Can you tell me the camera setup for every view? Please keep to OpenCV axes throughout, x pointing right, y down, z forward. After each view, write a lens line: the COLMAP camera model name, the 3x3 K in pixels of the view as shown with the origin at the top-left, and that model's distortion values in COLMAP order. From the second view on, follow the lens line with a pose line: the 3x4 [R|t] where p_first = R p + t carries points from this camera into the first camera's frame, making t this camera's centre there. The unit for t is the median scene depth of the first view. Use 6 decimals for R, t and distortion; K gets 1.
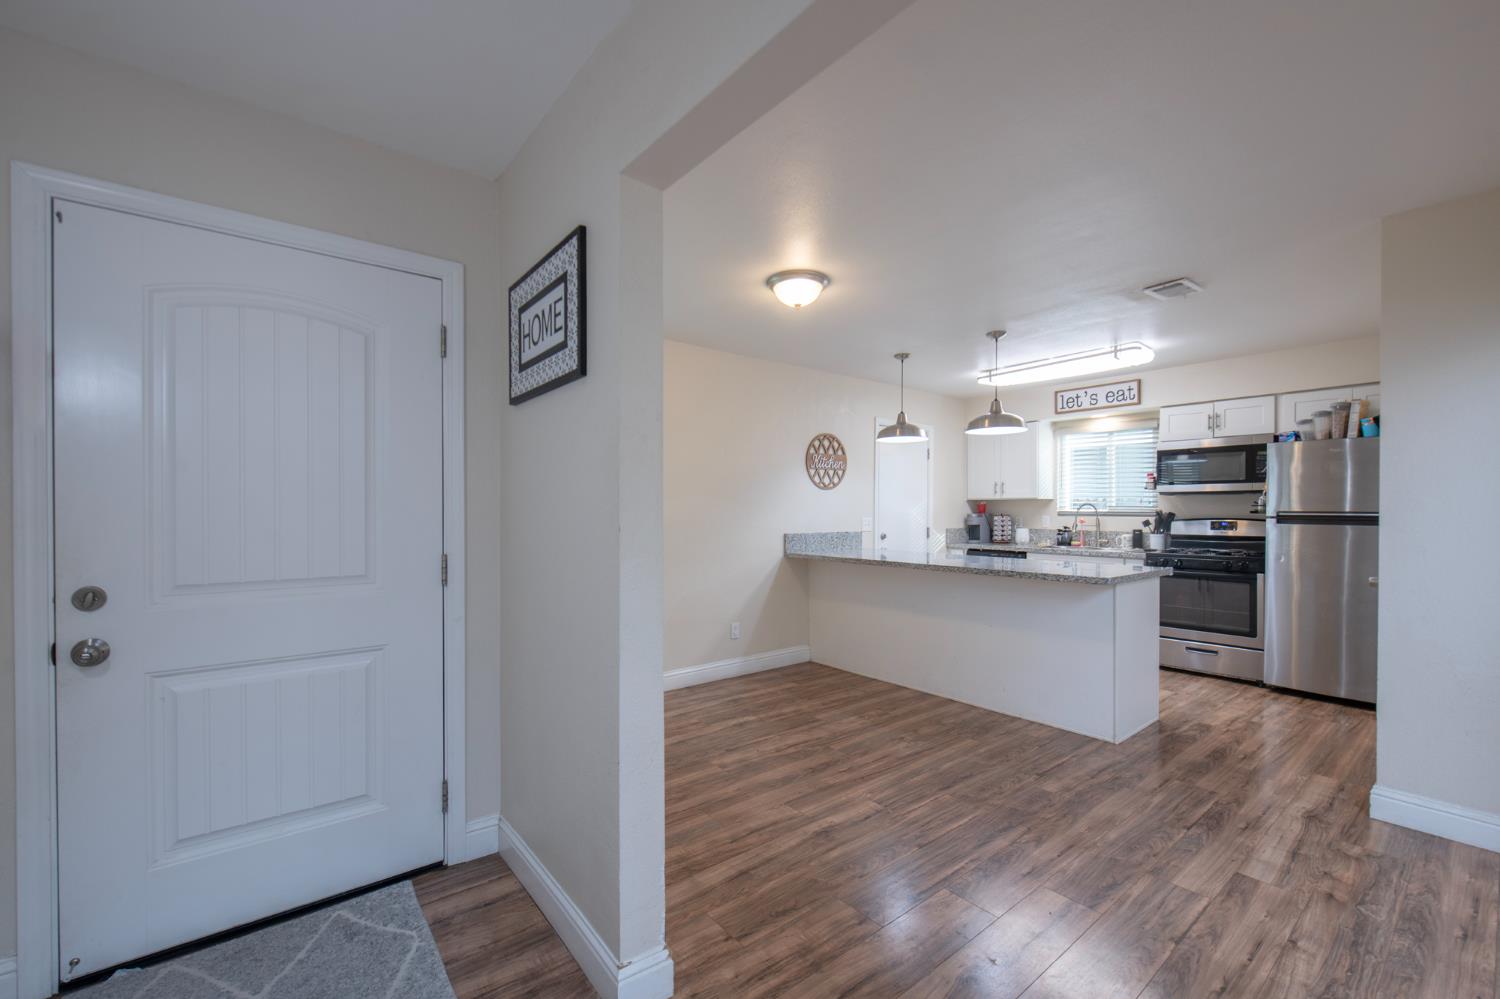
lens RADIAL K [[612.3, 0, 752.0], [0, 612.3, 505.9], [0, 0, 1]] dist [0.000816, 0.000036]
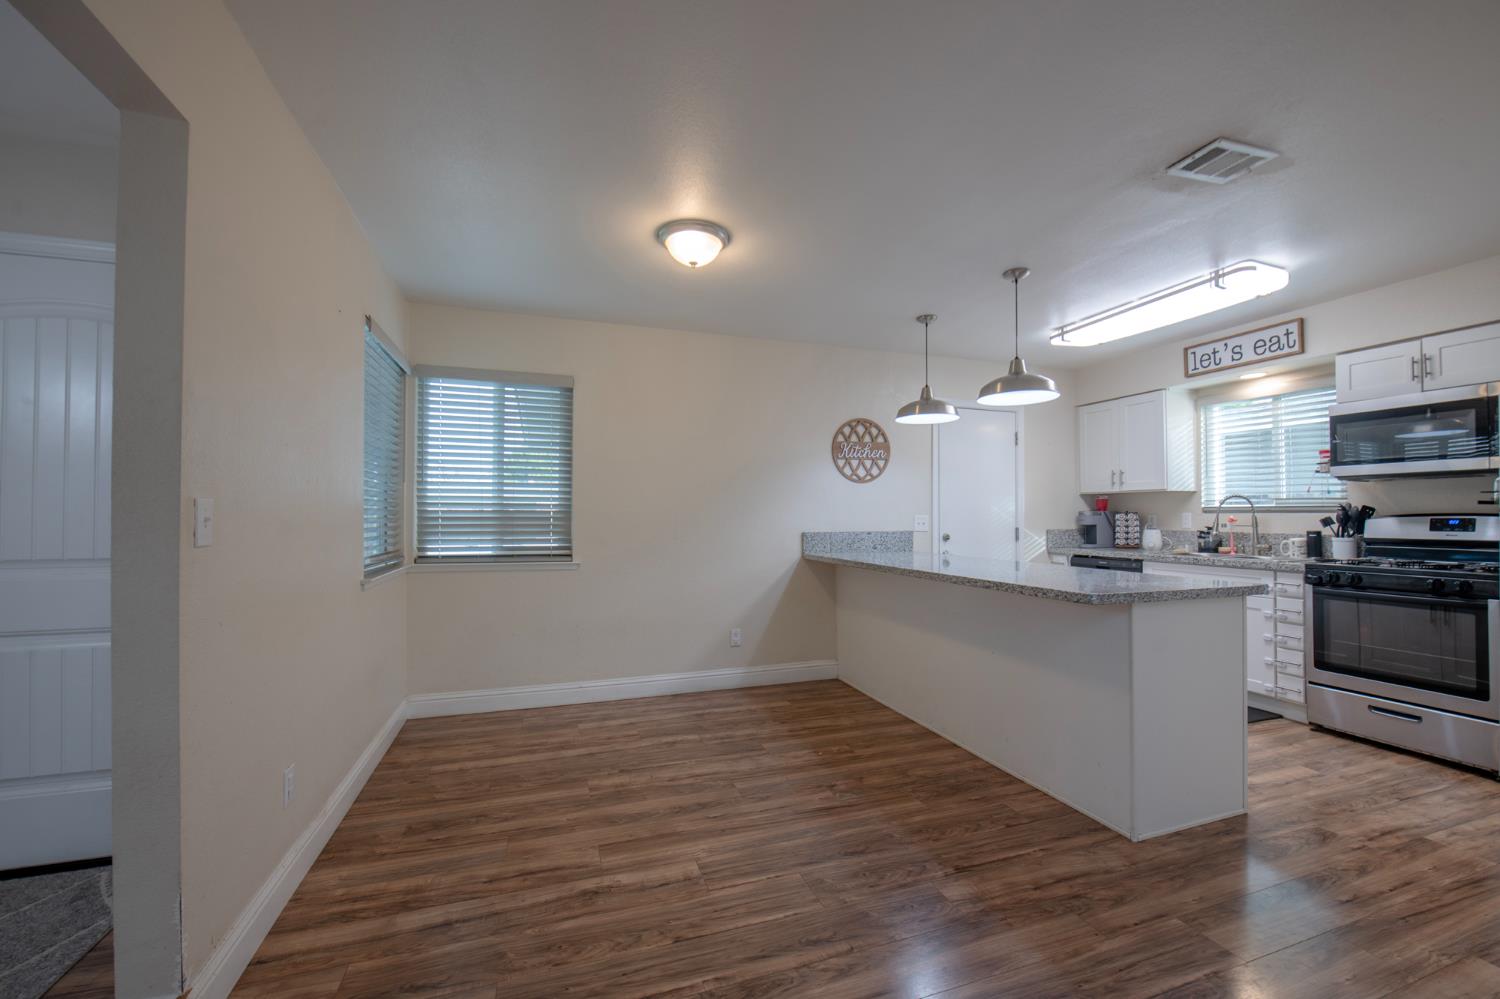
lens RADIAL K [[599.6, 0, 750.0], [0, 599.6, 499.5], [0, 0, 1]] dist [-0.011456, -0.000142]
pose [[0.941629, -0.010528, -0.336488, 0.265211], [0.004217, 0.999801, -0.019480, 0.013879], [0.336627, 0.016924, 0.941486, 0.145963]]
